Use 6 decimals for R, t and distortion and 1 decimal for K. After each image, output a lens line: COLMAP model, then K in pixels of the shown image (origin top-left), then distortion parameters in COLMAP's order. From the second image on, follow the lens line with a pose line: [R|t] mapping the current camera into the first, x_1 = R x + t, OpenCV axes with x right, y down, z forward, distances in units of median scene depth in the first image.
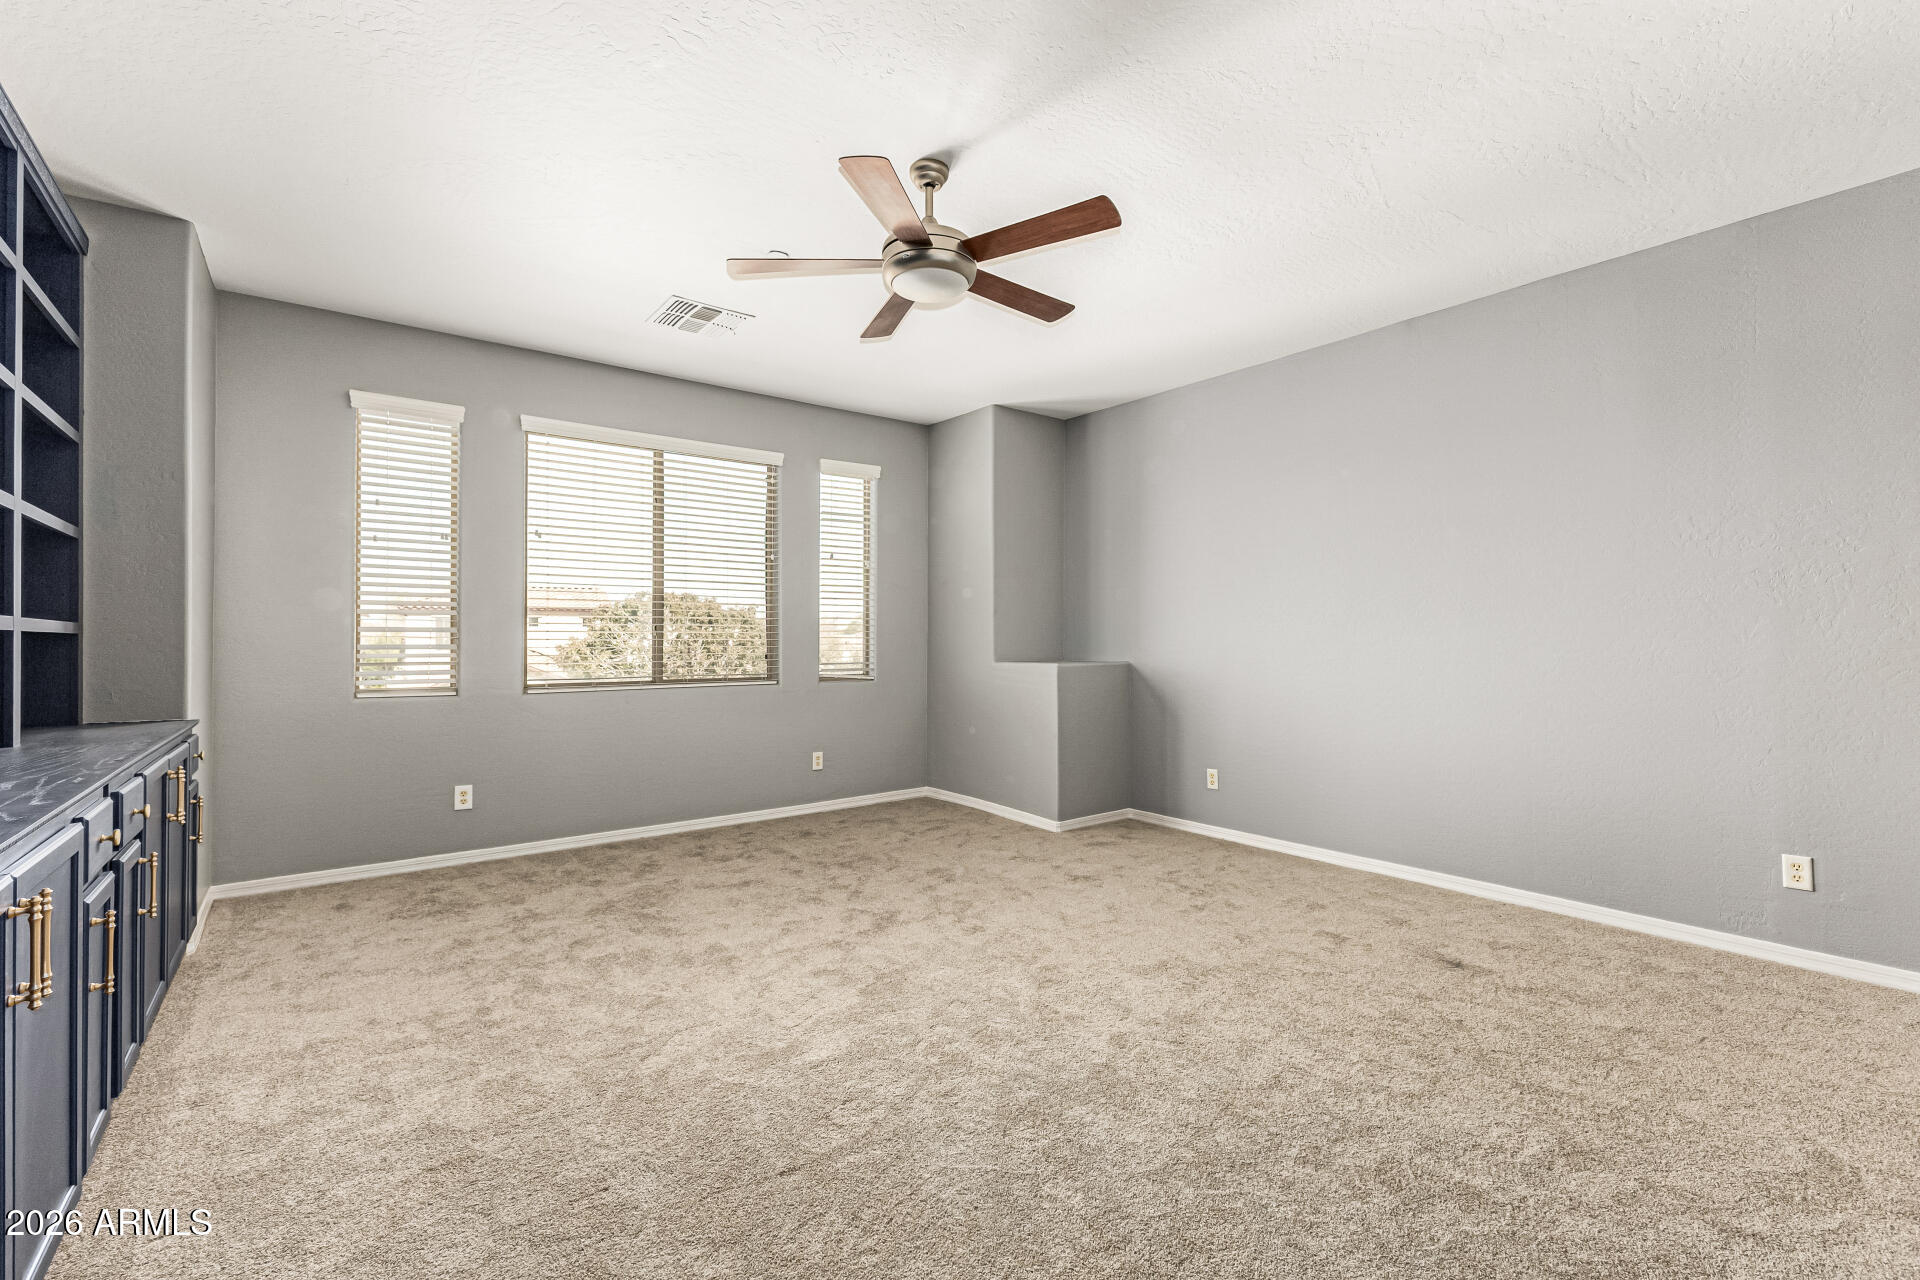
lens RADIAL K [[832.1, 0, 962.4], [0, 832.1, 635.8], [0, 0, 1]] dist [0.003272, -0.000134]
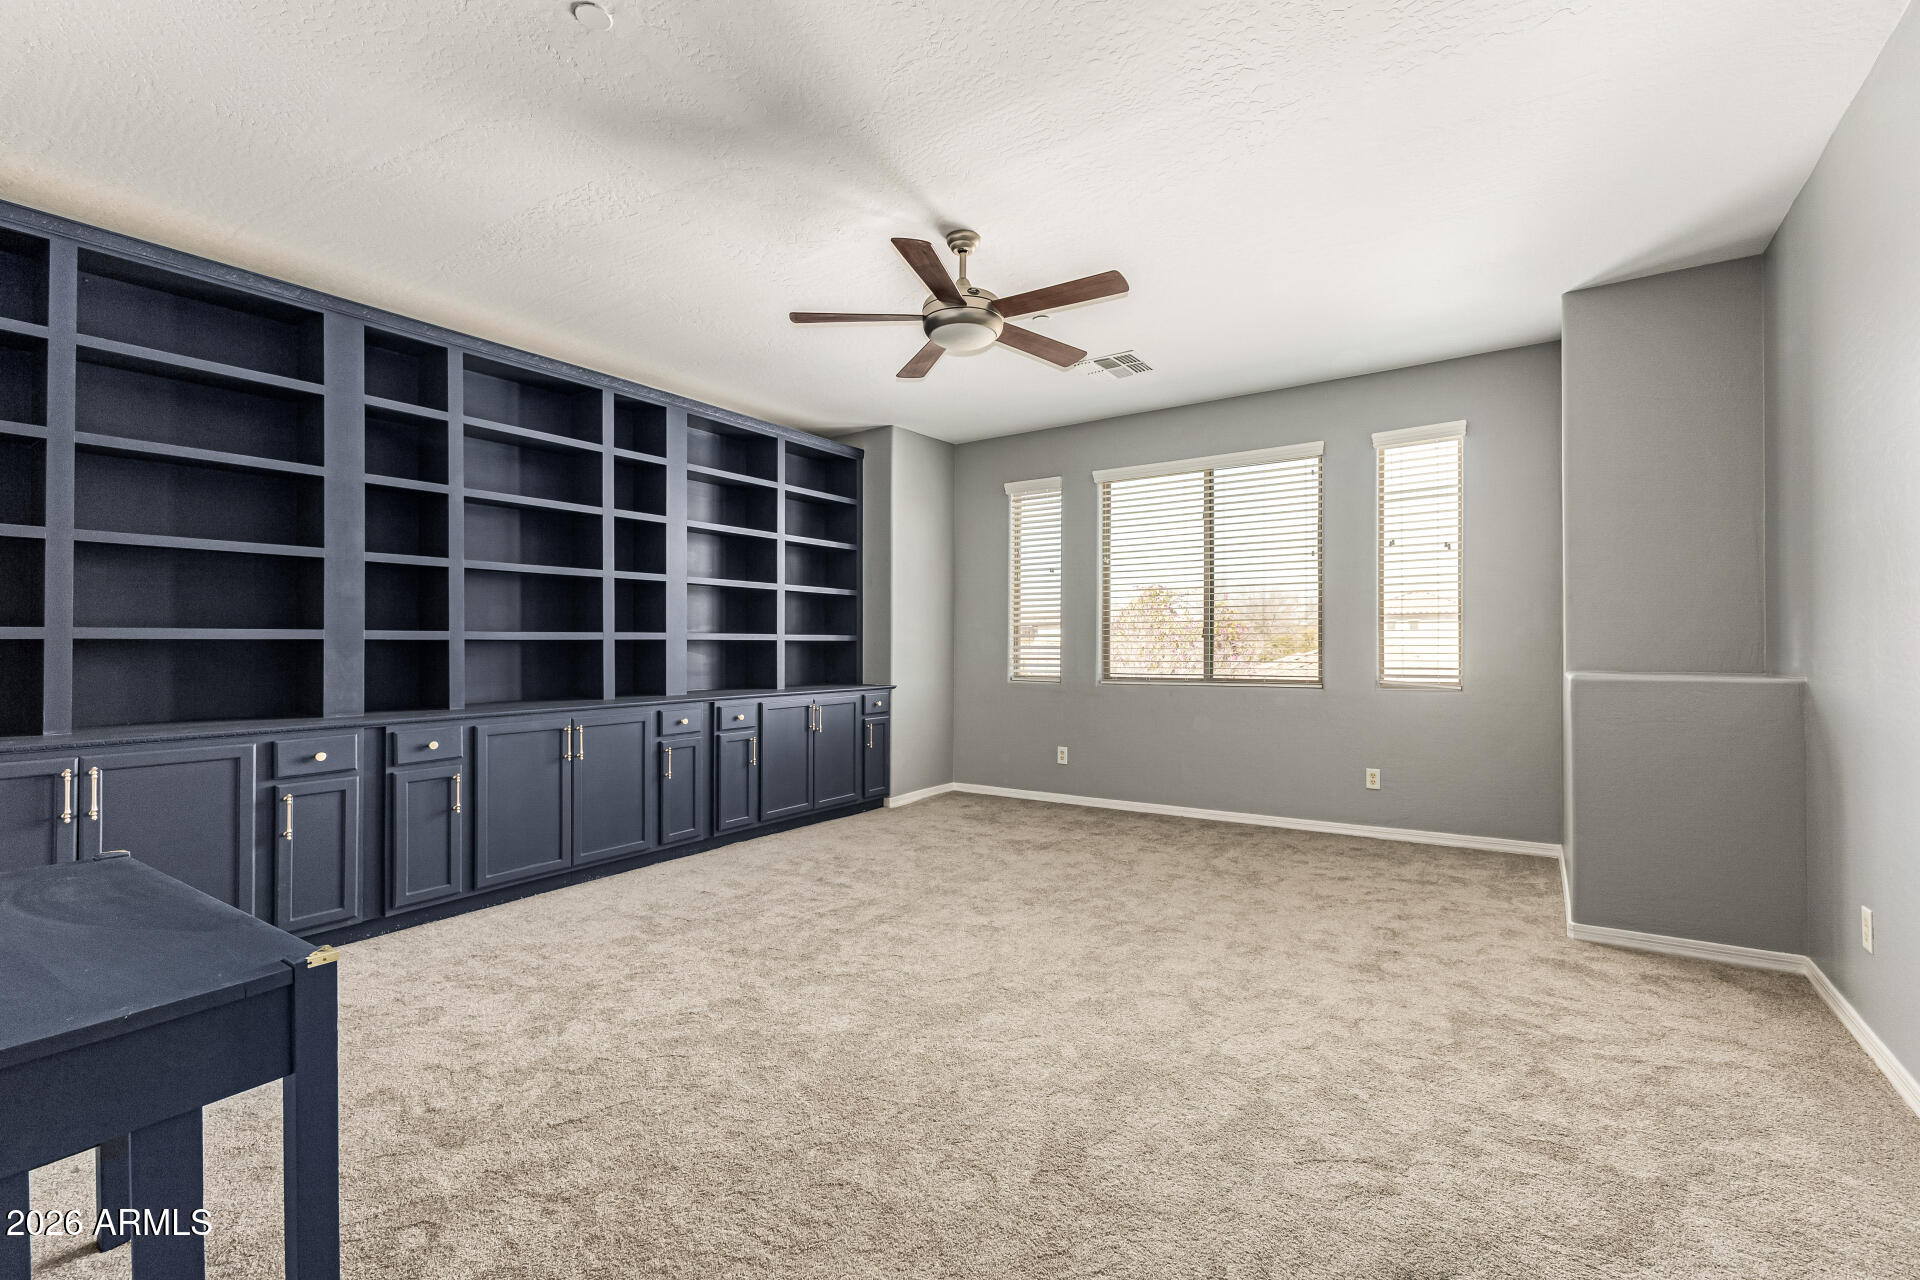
lens RADIAL K [[832.1, 0, 965.1], [0, 832.1, 644.1], [0, 0, 1]] dist [0.003272, -0.000134]
pose [[0.313742, 0.002042, -0.949506, 0.581407], [0.010745, 0.999926, 0.005700, -0.002083], [0.949448, -0.011991, 0.313697, 0.348266]]
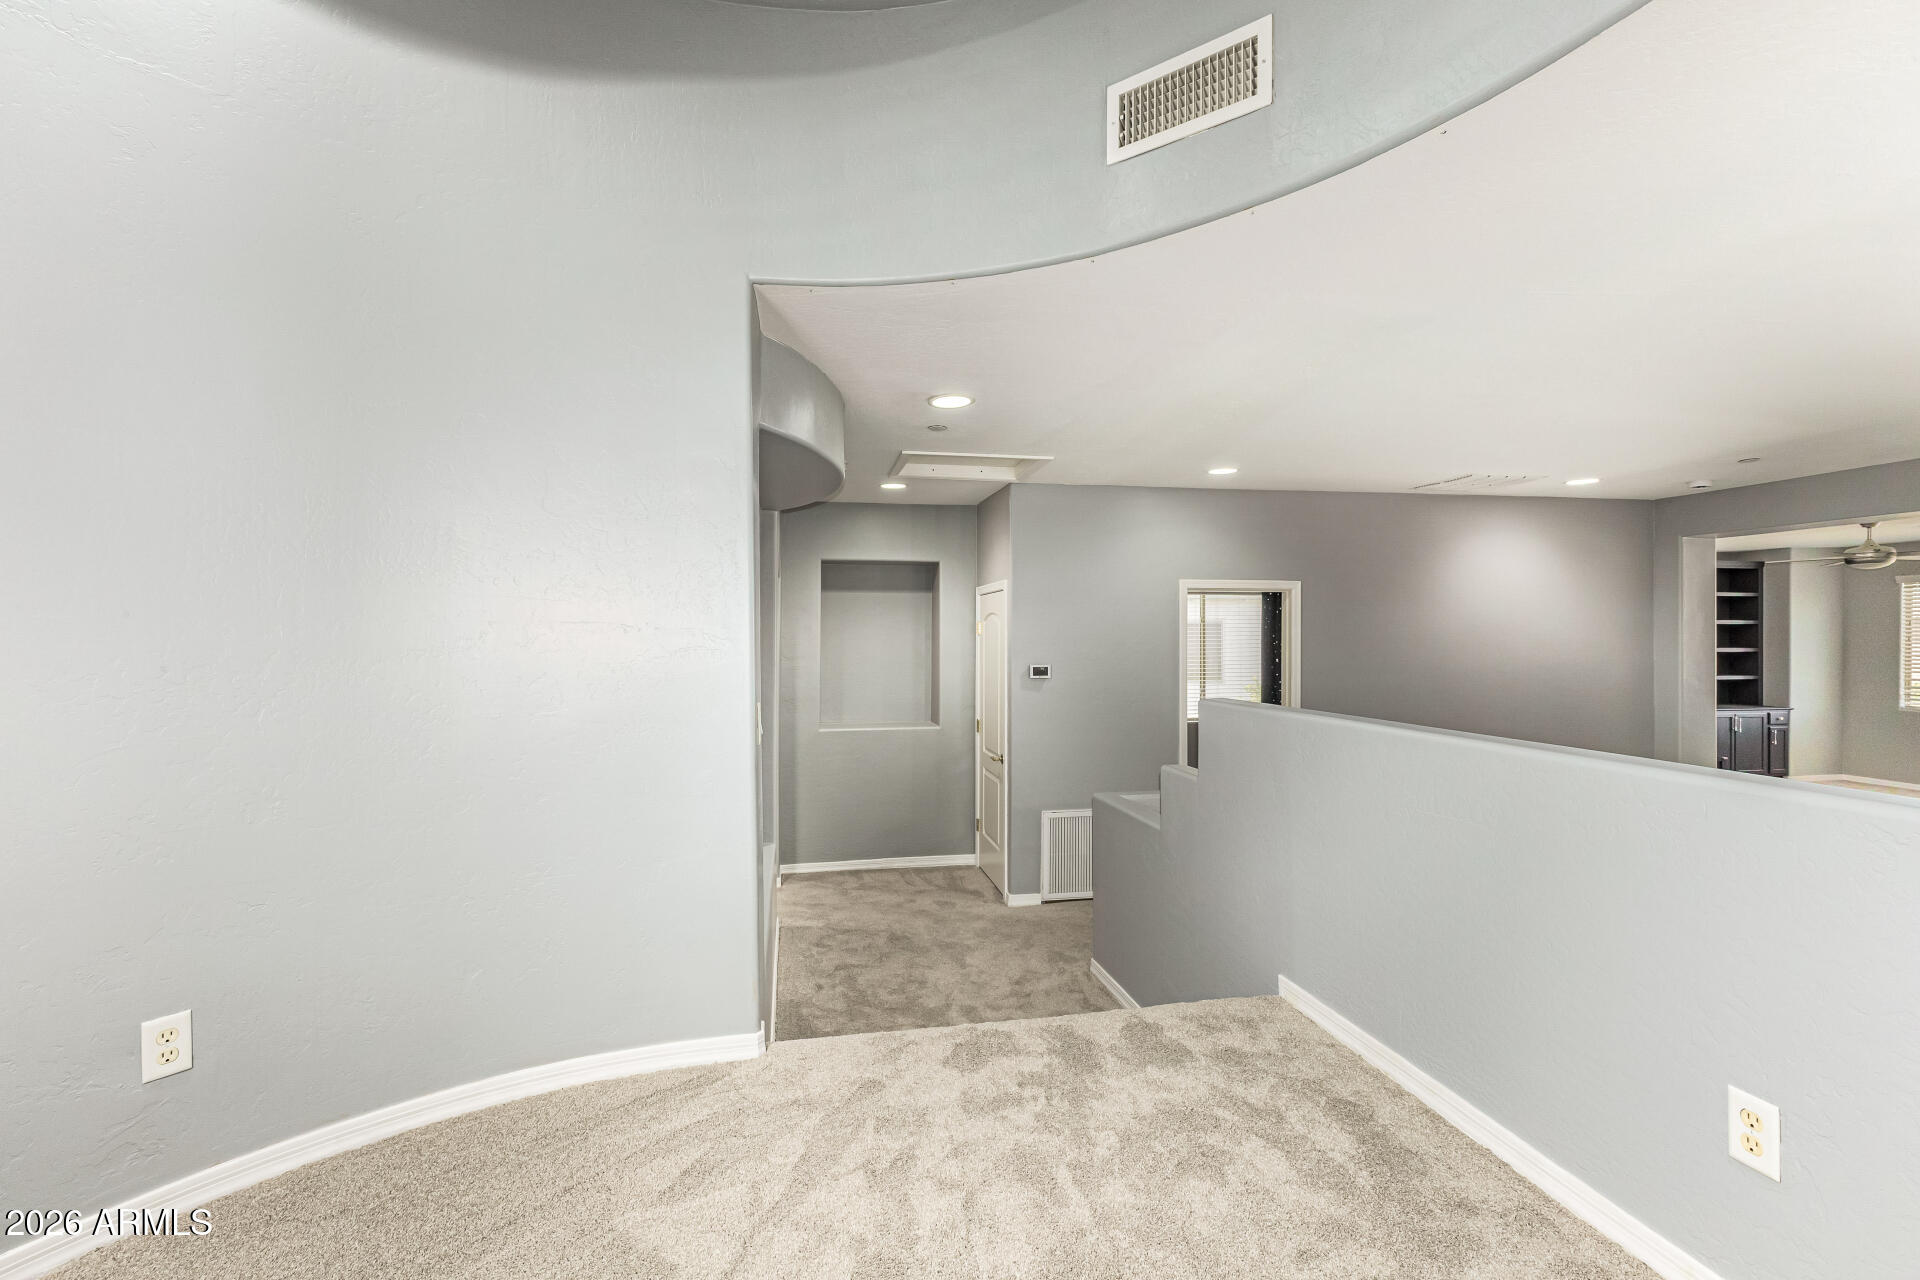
lens RADIAL K [[832.1, 0, 963.1], [0, 832.1, 625.7], [0, 0, 1]] dist [0.003272, -0.000134]
pose [[-0.489804, -0.000455, -0.871832, 2.048307], [0.010184, 0.999929, -0.006243, -0.134782], [0.871773, -0.011937, -0.489765, -0.099759]]
